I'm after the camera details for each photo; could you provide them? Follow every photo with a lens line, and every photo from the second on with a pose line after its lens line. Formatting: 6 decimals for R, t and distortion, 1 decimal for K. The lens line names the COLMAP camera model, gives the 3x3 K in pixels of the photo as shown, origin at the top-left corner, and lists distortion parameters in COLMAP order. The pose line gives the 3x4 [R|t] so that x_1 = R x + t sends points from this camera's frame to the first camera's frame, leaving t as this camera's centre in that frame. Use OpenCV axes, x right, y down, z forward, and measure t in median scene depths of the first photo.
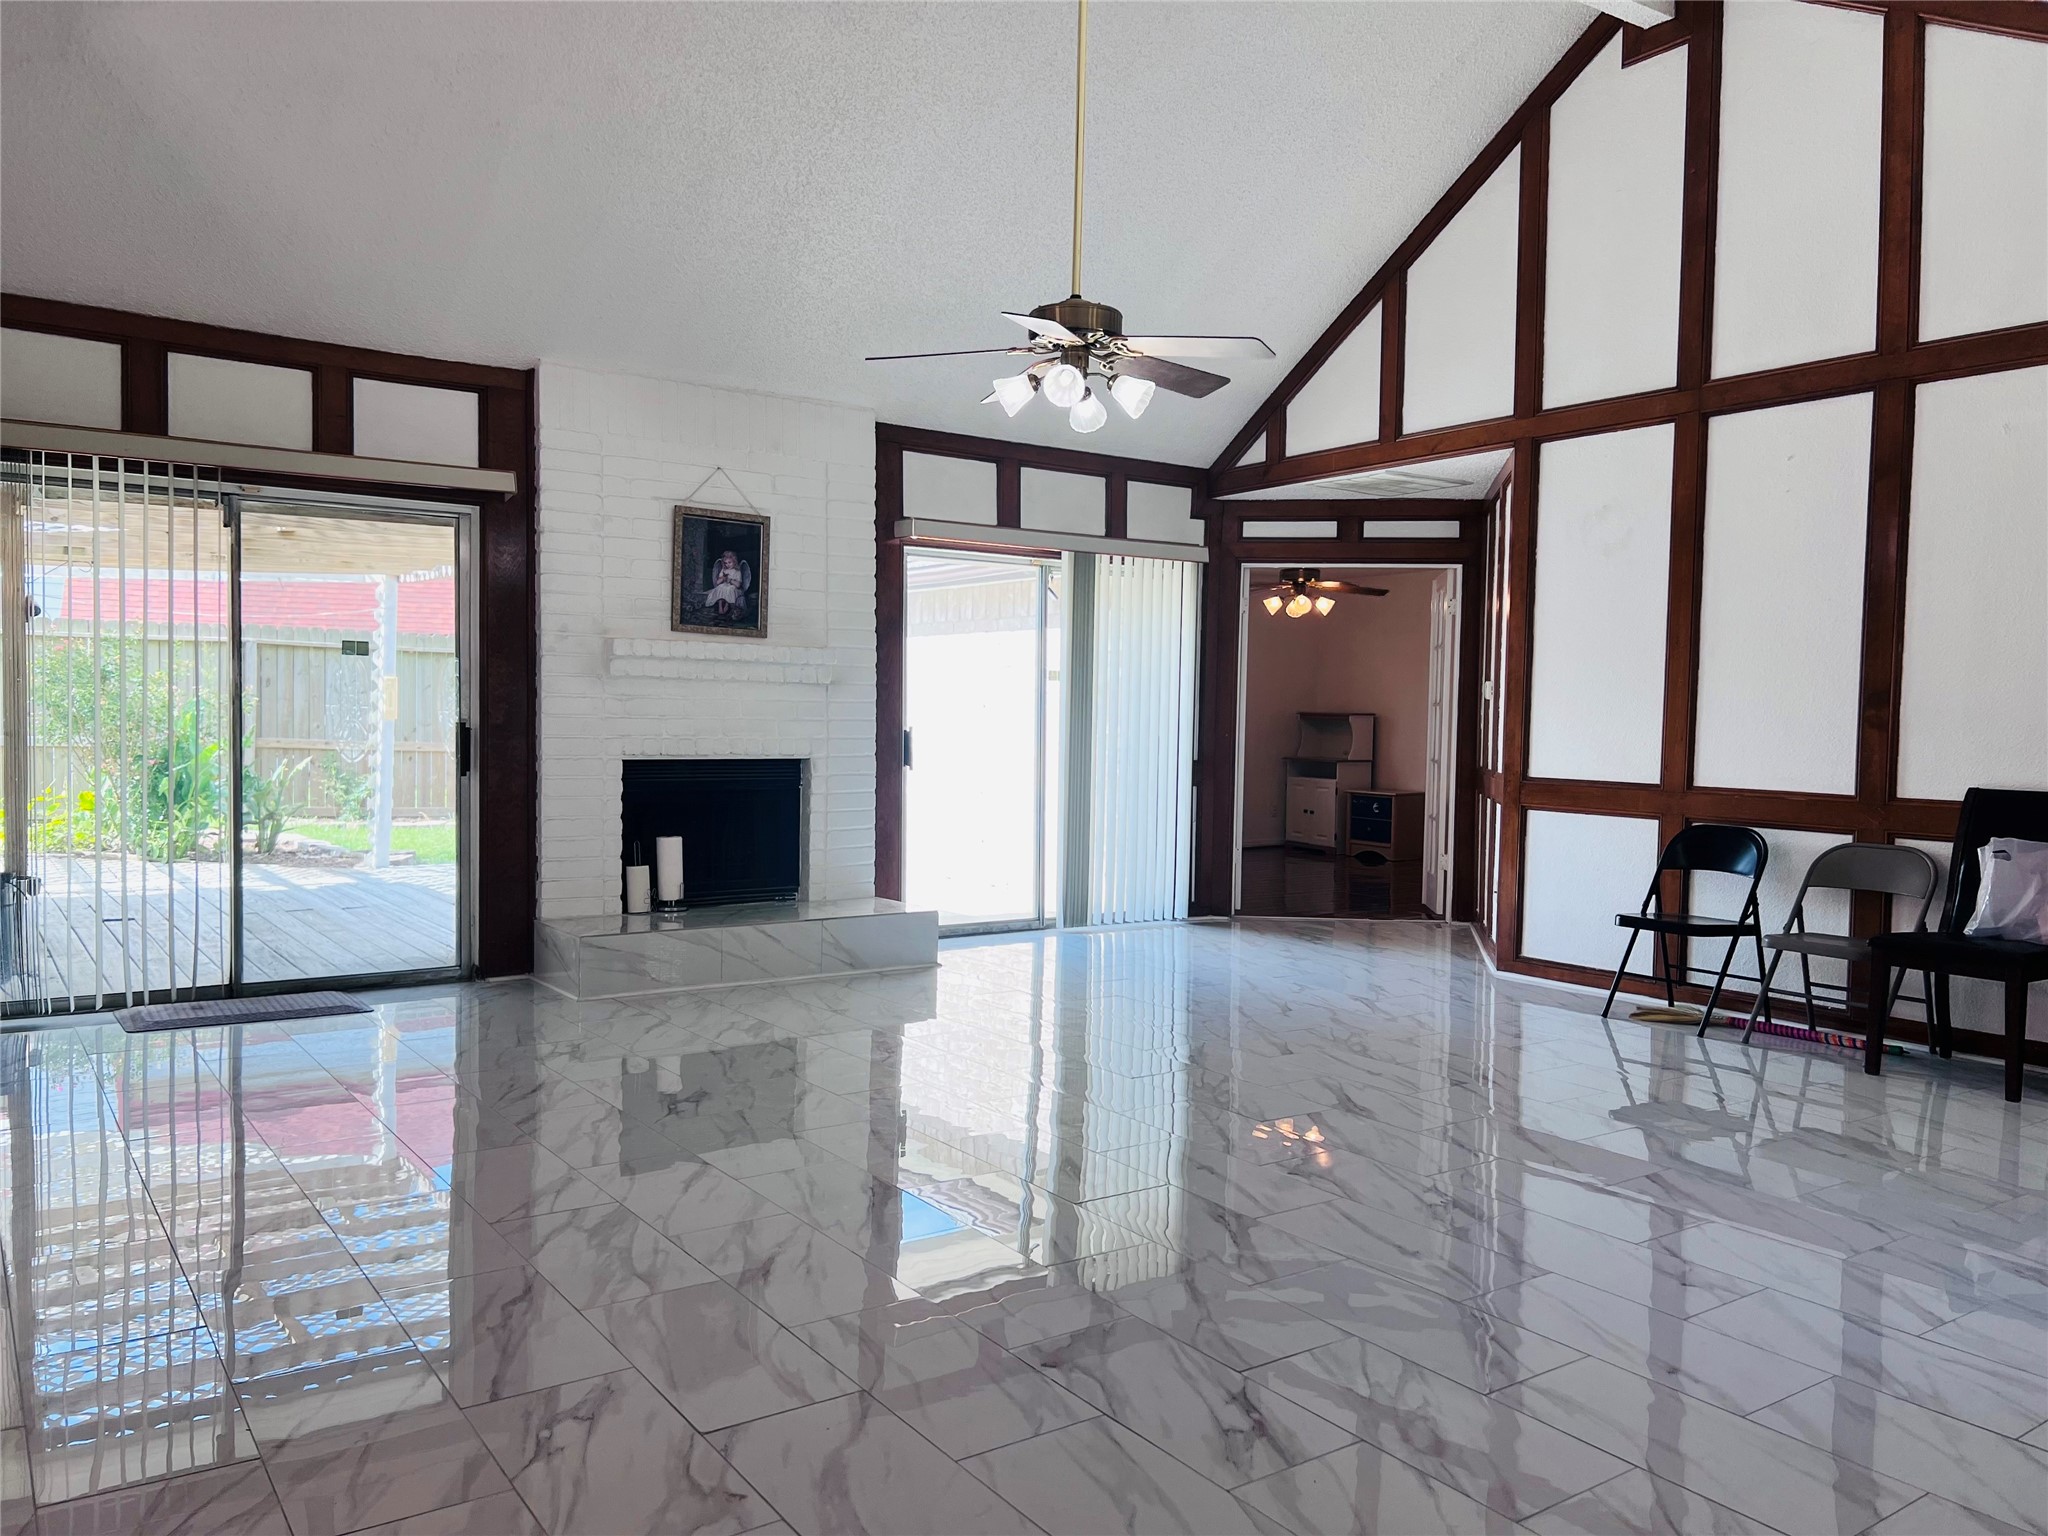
lens RADIAL K [[1554.4, 0, 1018.5], [0, 1554.4, 770.9], [0, 0, 1]] dist [0.051004, -0.055013]
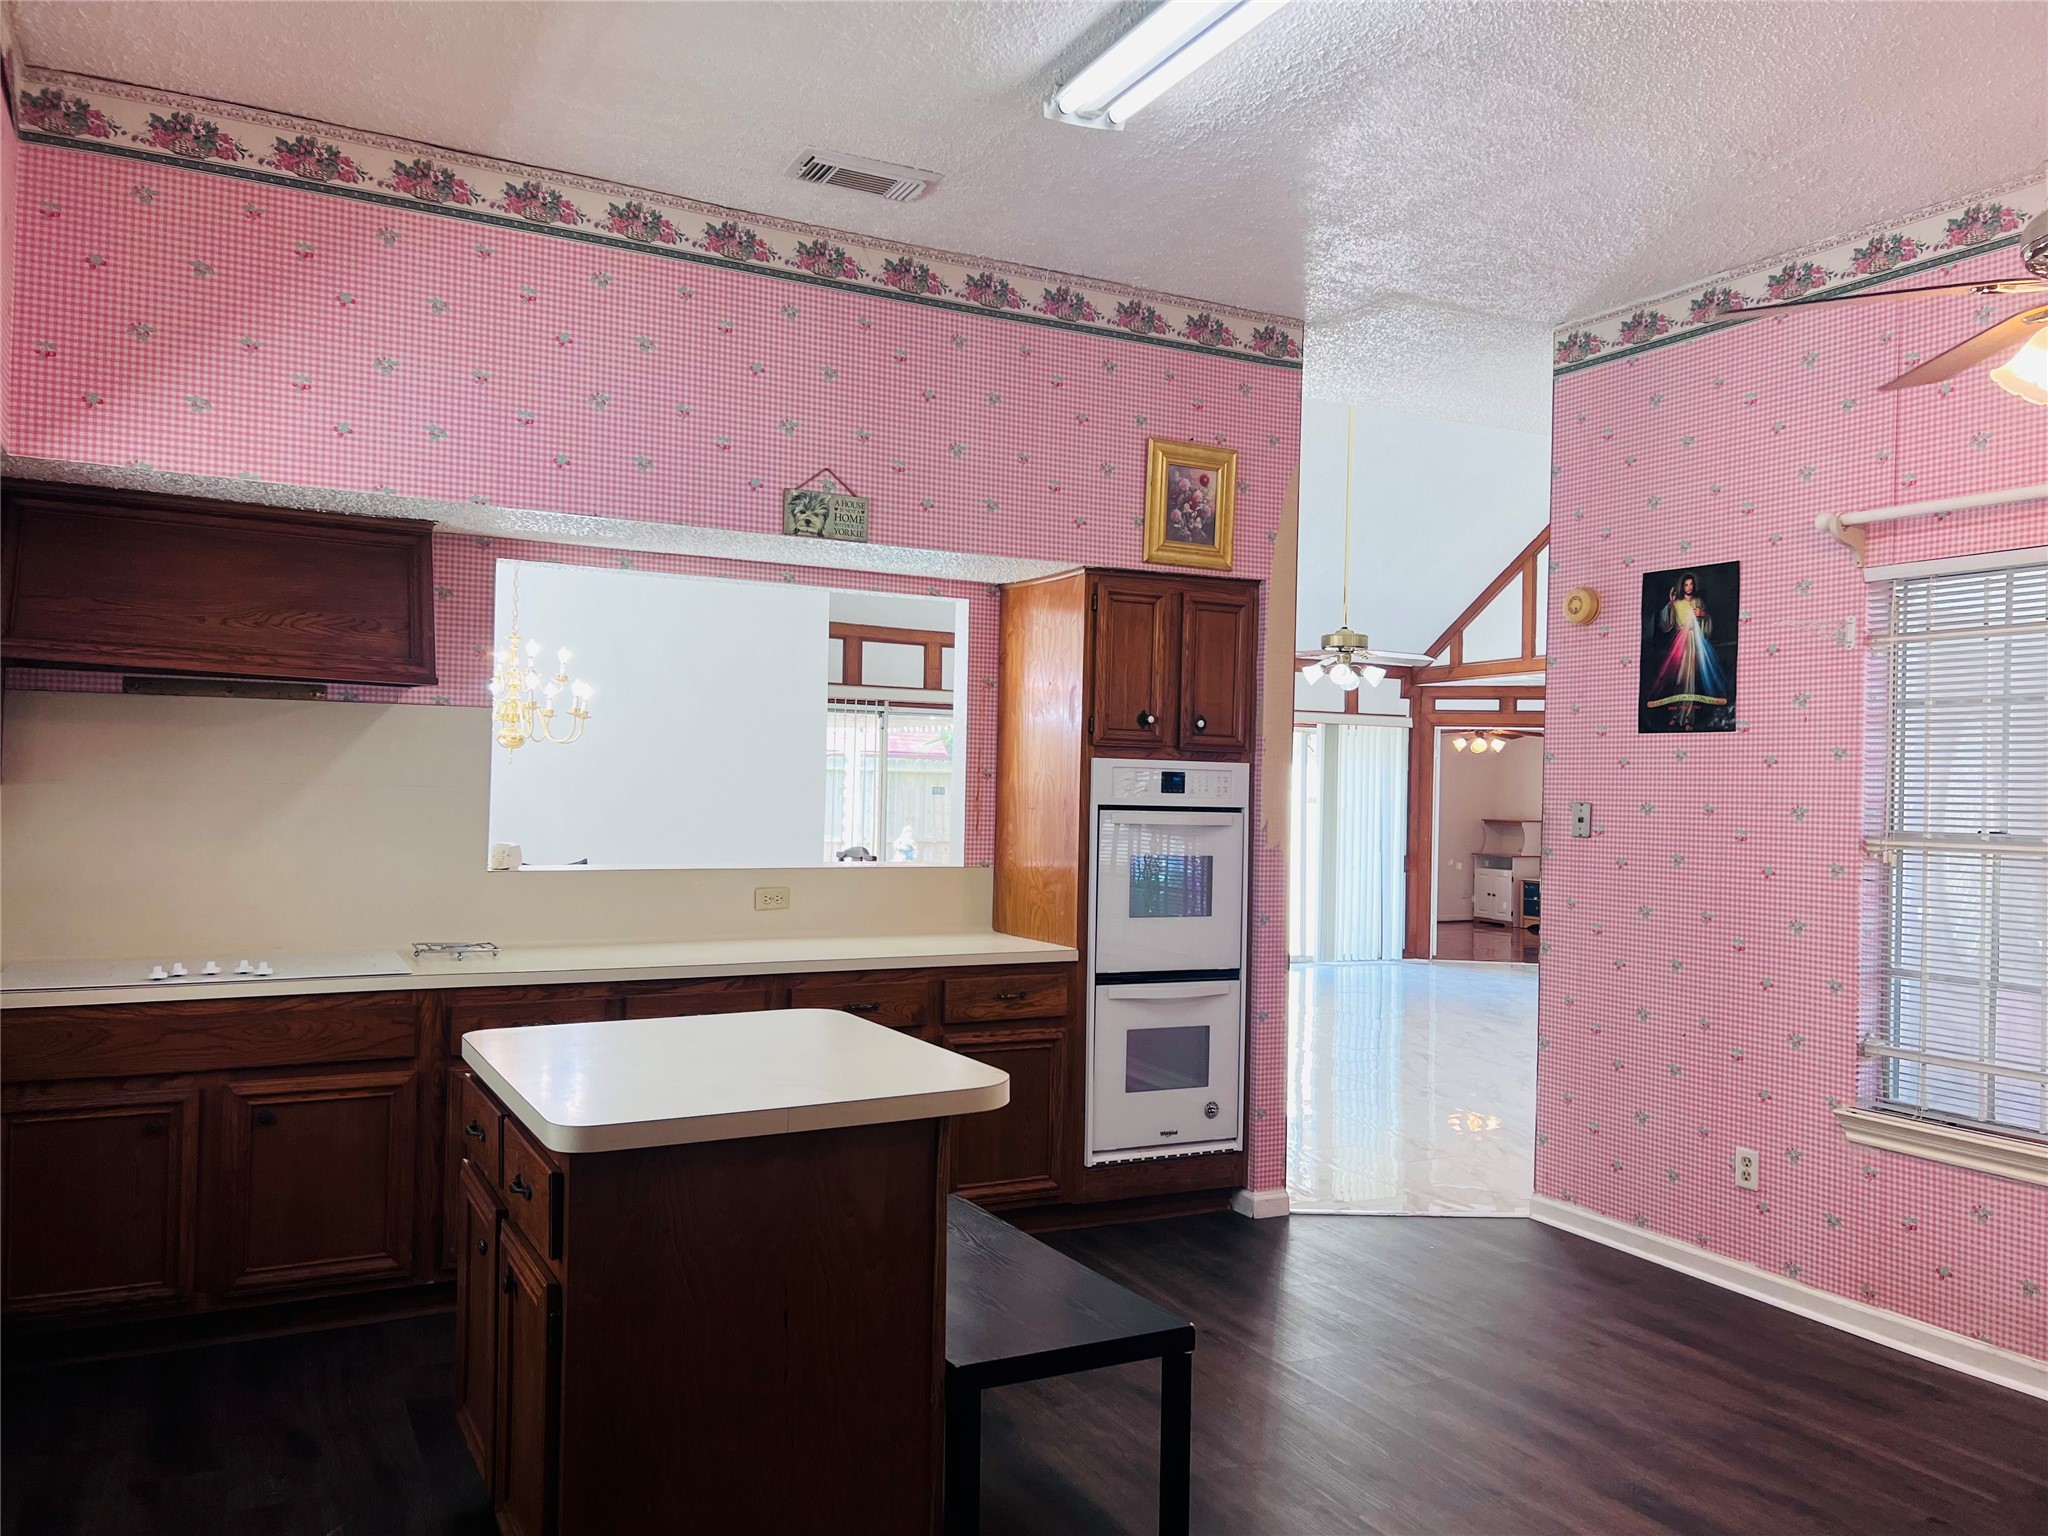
lens RADIAL K [[1554.4, 0, 1030.2], [0, 1554.4, 766.5], [0, 0, 1]] dist [0.051004, -0.055013]
pose [[0.992948, 0.001036, -0.118543, -0.069461], [-0.008057, 0.998240, -0.058760, -0.001804], [0.118274, 0.059301, 0.991209, -0.561881]]
